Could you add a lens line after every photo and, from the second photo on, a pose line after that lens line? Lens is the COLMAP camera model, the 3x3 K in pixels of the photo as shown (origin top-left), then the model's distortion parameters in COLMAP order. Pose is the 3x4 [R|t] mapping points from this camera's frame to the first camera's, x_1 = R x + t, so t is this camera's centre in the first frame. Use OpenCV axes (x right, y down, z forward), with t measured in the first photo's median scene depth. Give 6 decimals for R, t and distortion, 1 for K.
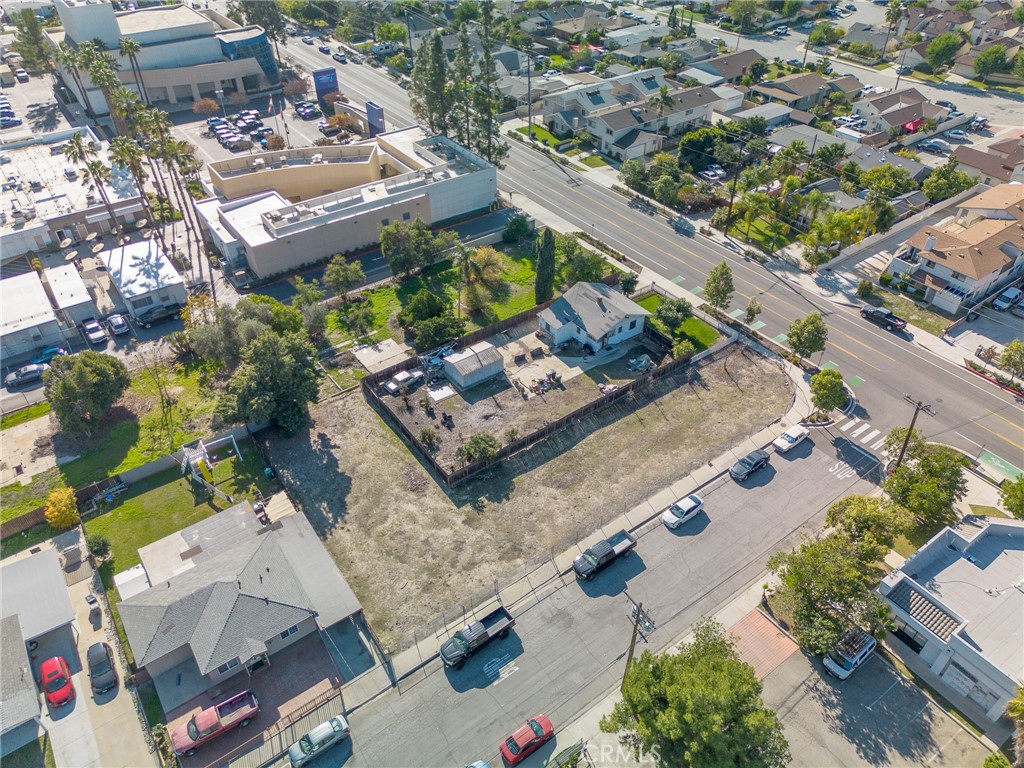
lens RADIAL K [[730.2, 0, 514.0], [0, 730.2, 375.4], [0, 0, 1]] dist [0.070040, -0.081908]
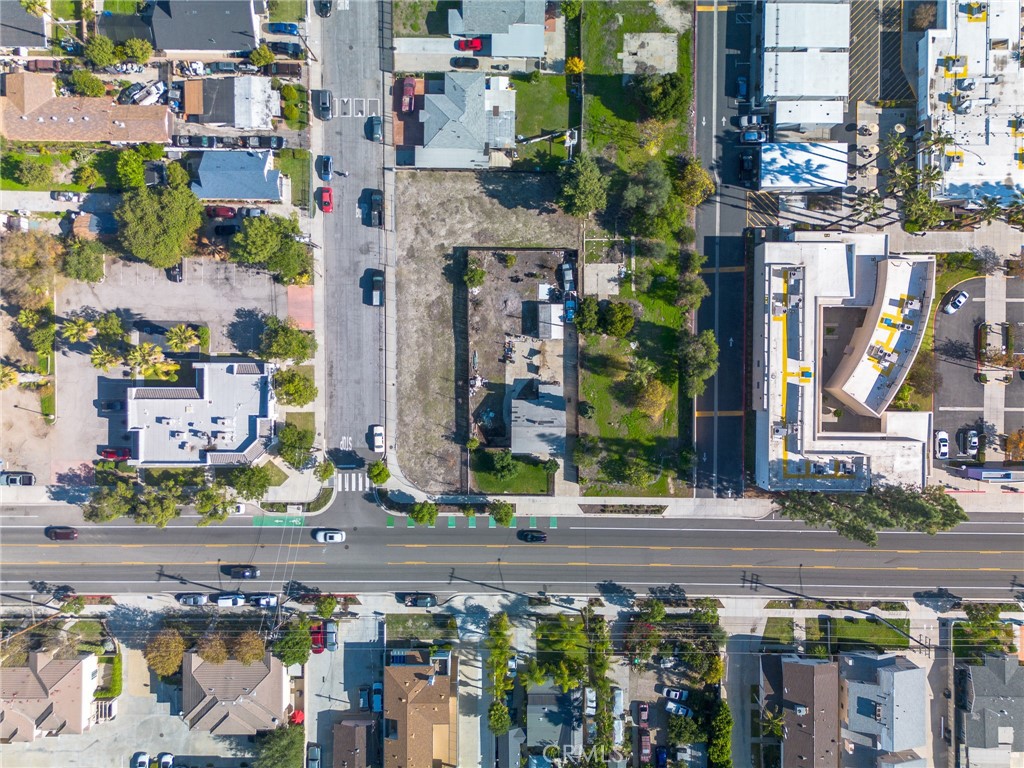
lens RADIAL K [[730.2, 0, 514.0], [0, 730.2, 375.4], [0, 0, 1]] dist [0.070040, -0.081908]
pose [[-0.590099, 0.807194, 0.014850, 0.050026], [-0.504781, -0.383250, 0.773509, -1.100277], [0.630063, 0.448951, 0.633612, 0.076273]]
